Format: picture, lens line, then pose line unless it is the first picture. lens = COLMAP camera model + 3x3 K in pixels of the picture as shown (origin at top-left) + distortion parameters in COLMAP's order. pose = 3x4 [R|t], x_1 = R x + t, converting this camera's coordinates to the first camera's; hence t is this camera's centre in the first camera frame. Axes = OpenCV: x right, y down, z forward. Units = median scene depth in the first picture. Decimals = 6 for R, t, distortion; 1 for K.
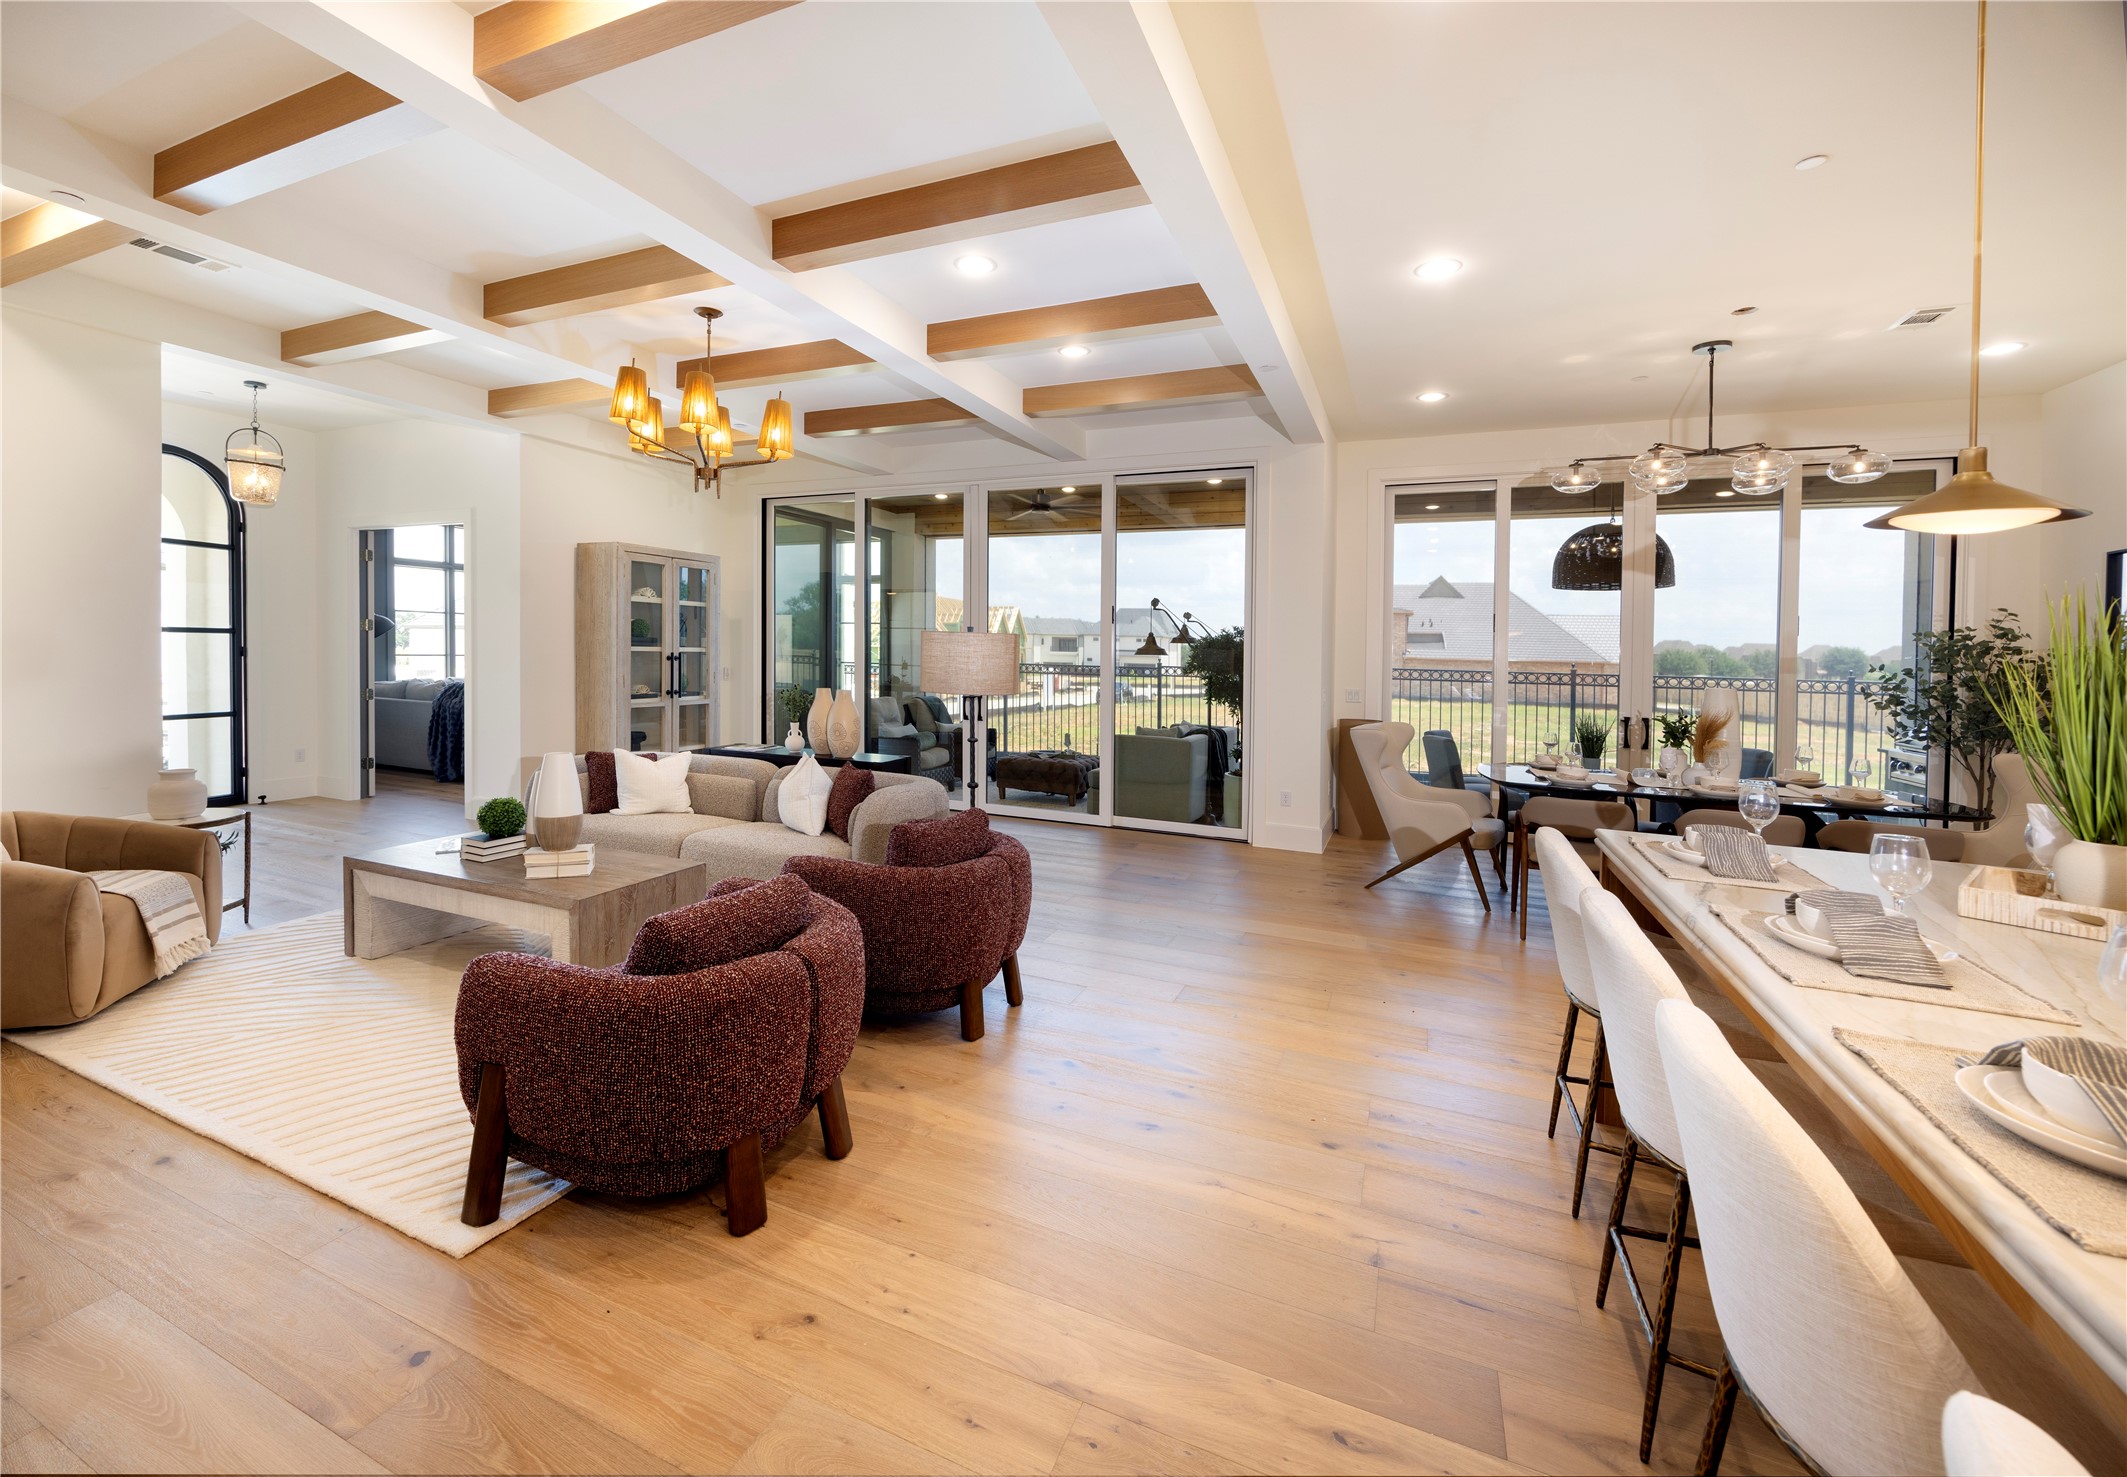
lens RADIAL K [[895.1, 0, 1040.1], [0, 895.1, 670.7], [0, 0, 1]] dist [-0.011069, 0.000864]
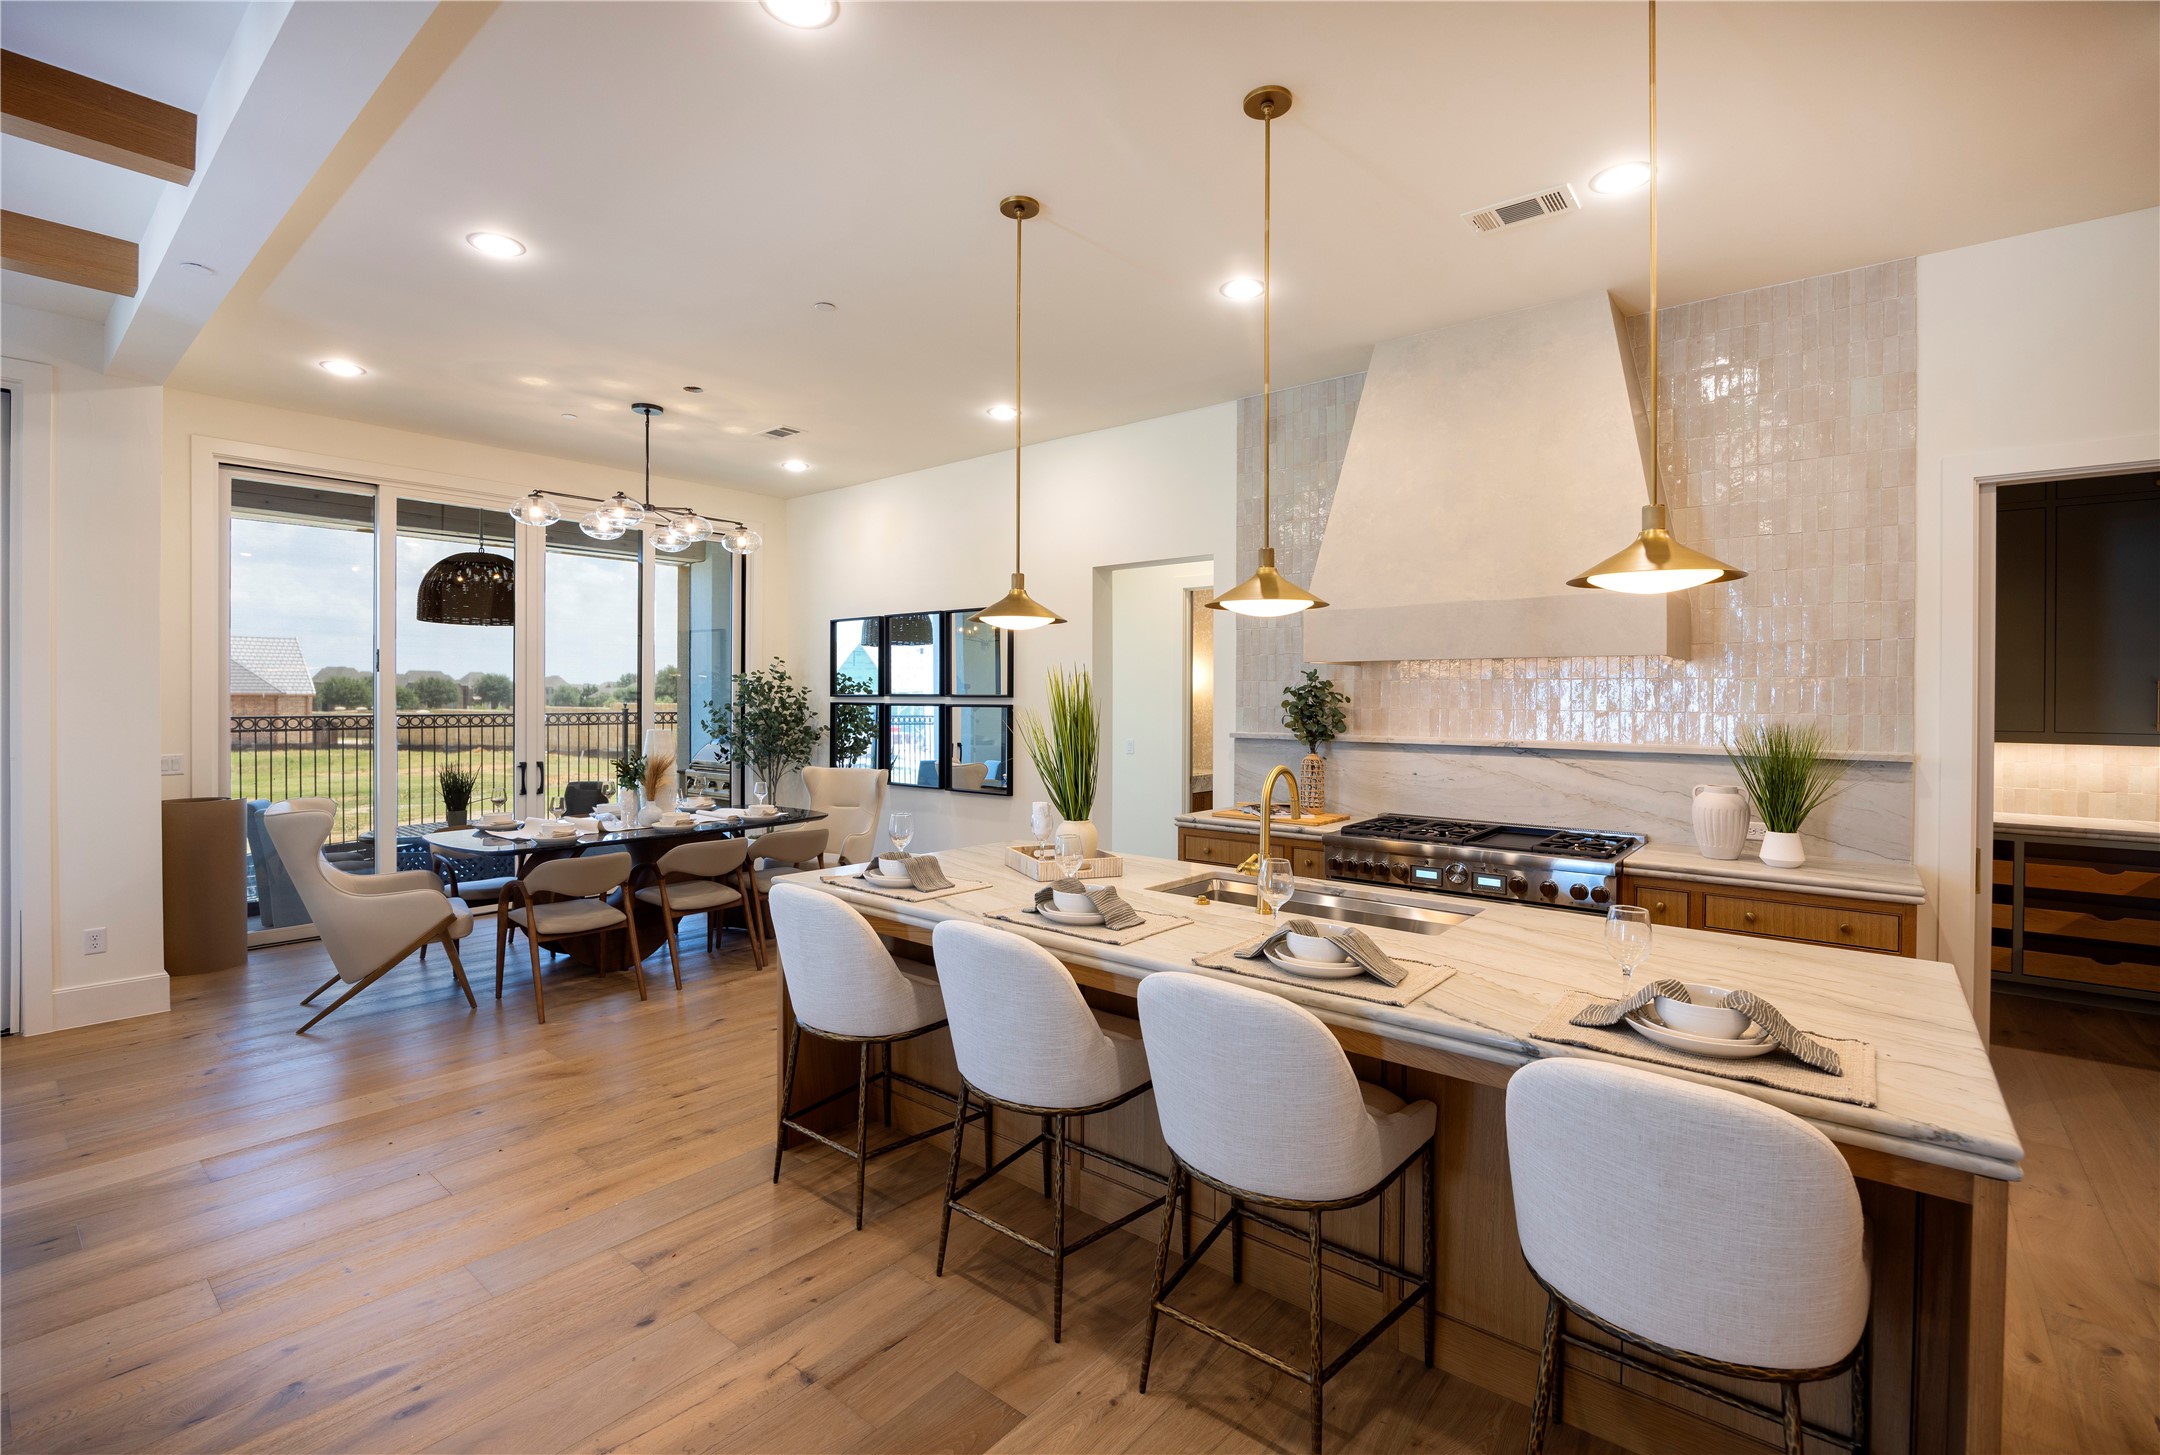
lens RADIAL K [[962.2, 0, 1078.7], [0, 962.2, 715.5], [0, 0, 1]] dist [-0.011156, -0.000239]
pose [[0.265097, -0.039462, 0.963414, -0.175182], [0.021241, 0.999159, 0.035081, -0.022087], [-0.963988, 0.011164, 0.265712, 0.162150]]
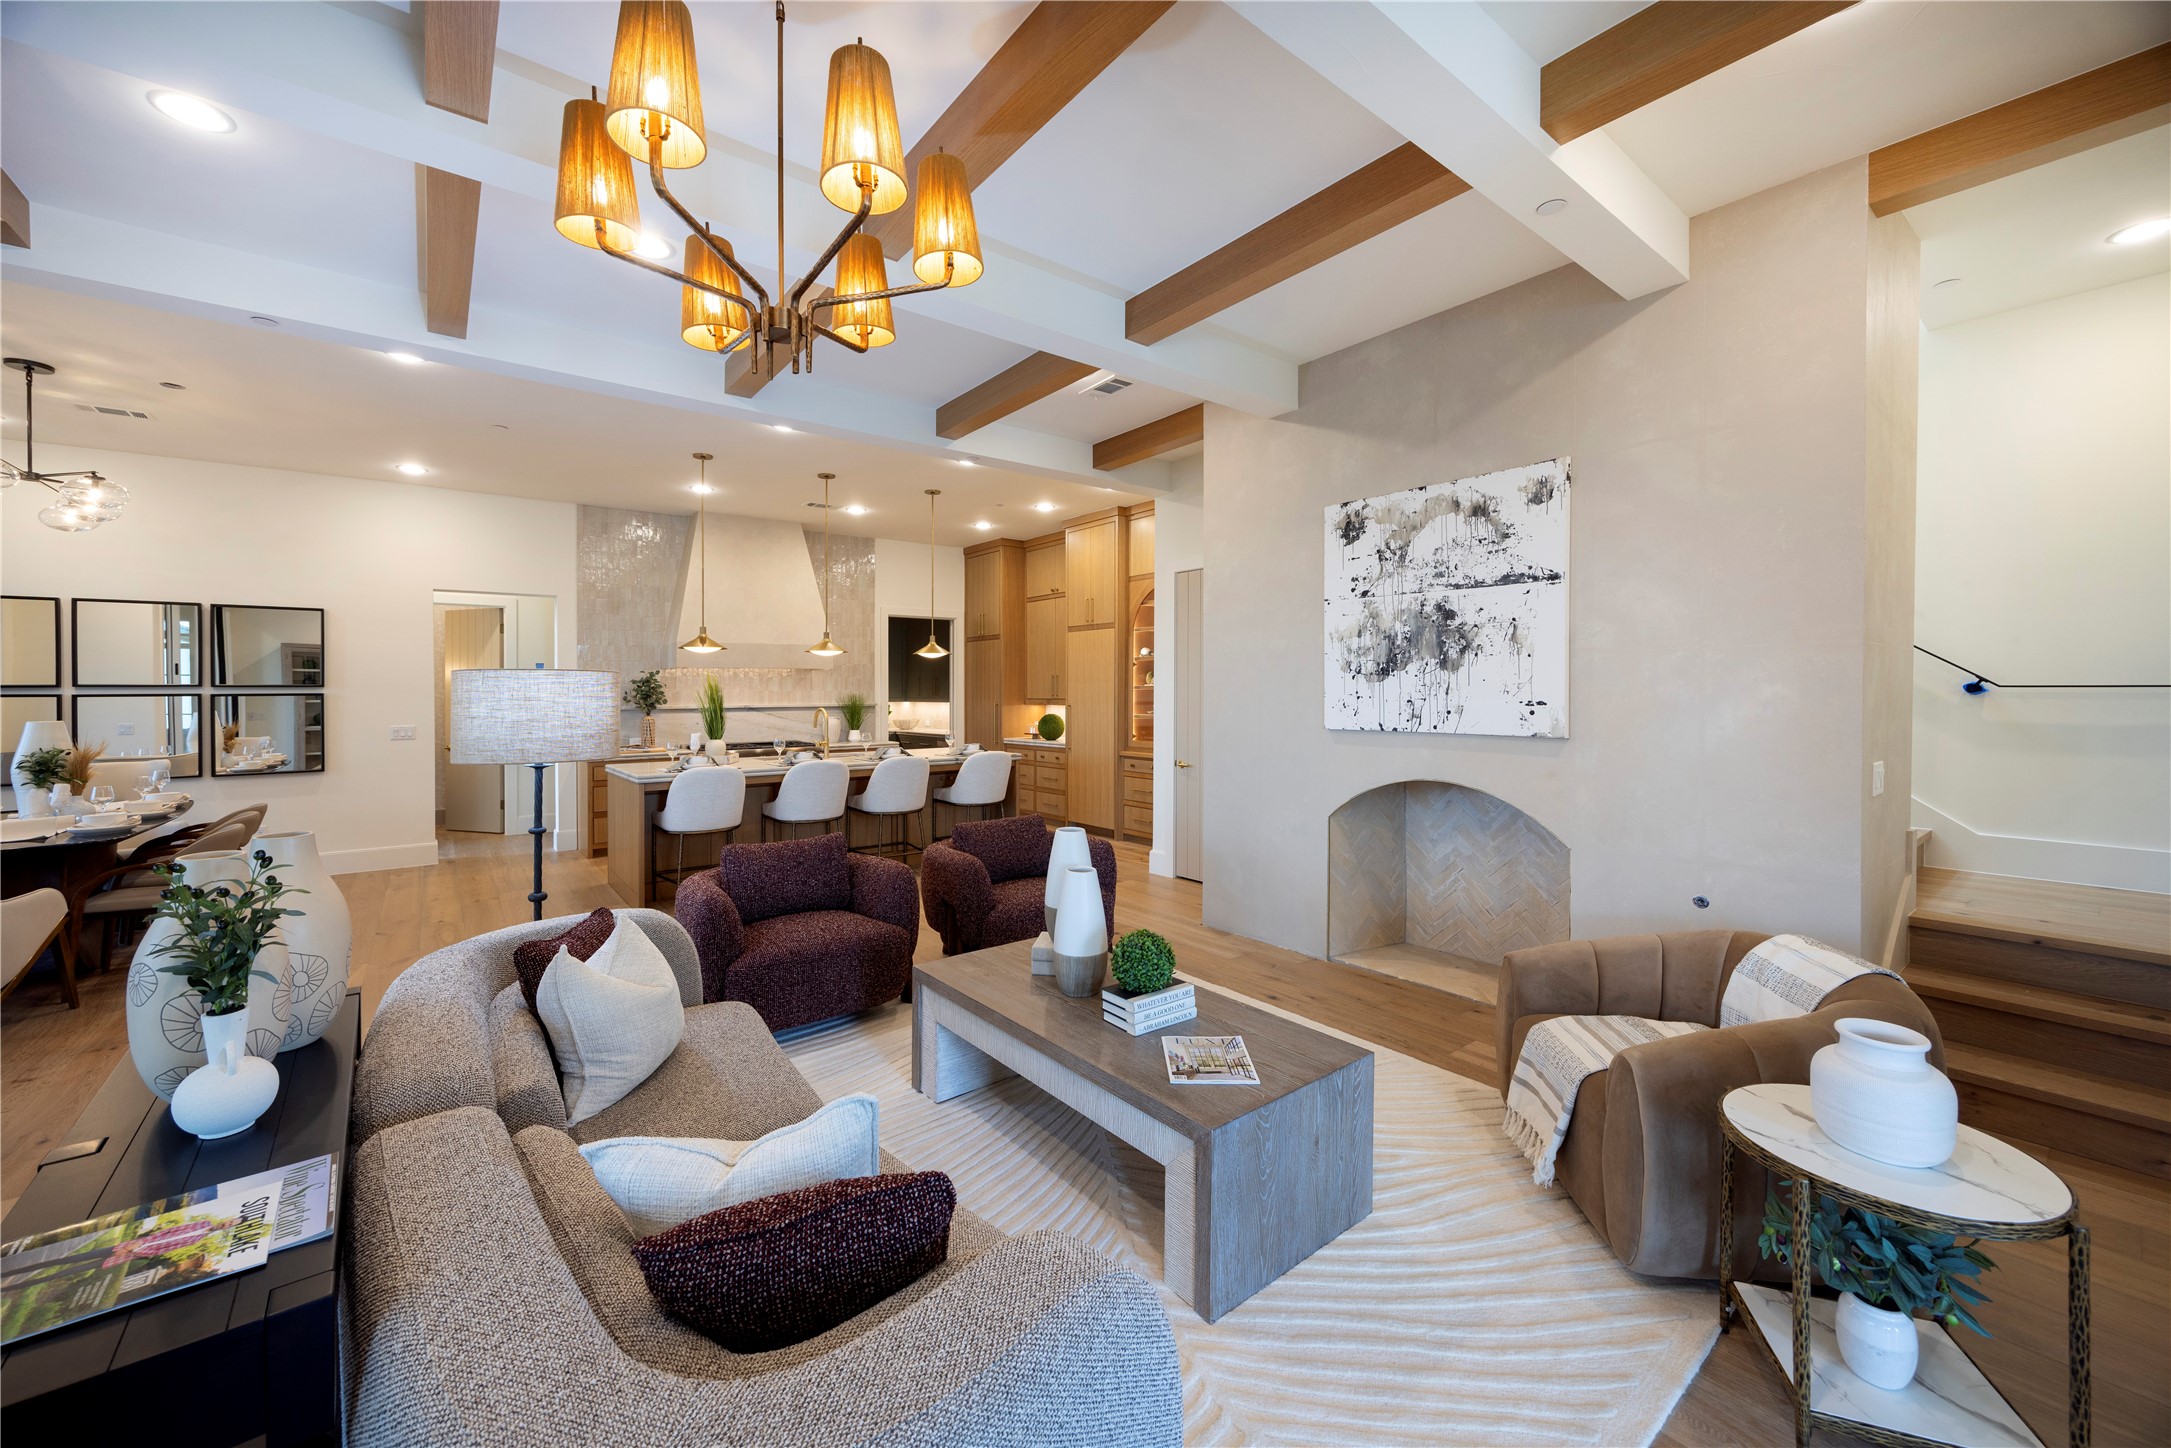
lens RADIAL K [[770.5, 0, 1085.2], [0, 770.5, 713.9], [0, 0, 1]] dist [-0.003034, -0.000472]
pose [[-0.879759, -0.032322, 0.474321, -0.539909], [-0.003882, 0.998141, 0.060816, -0.037305], [-0.475405, 0.051662, -0.878249, 0.992742]]
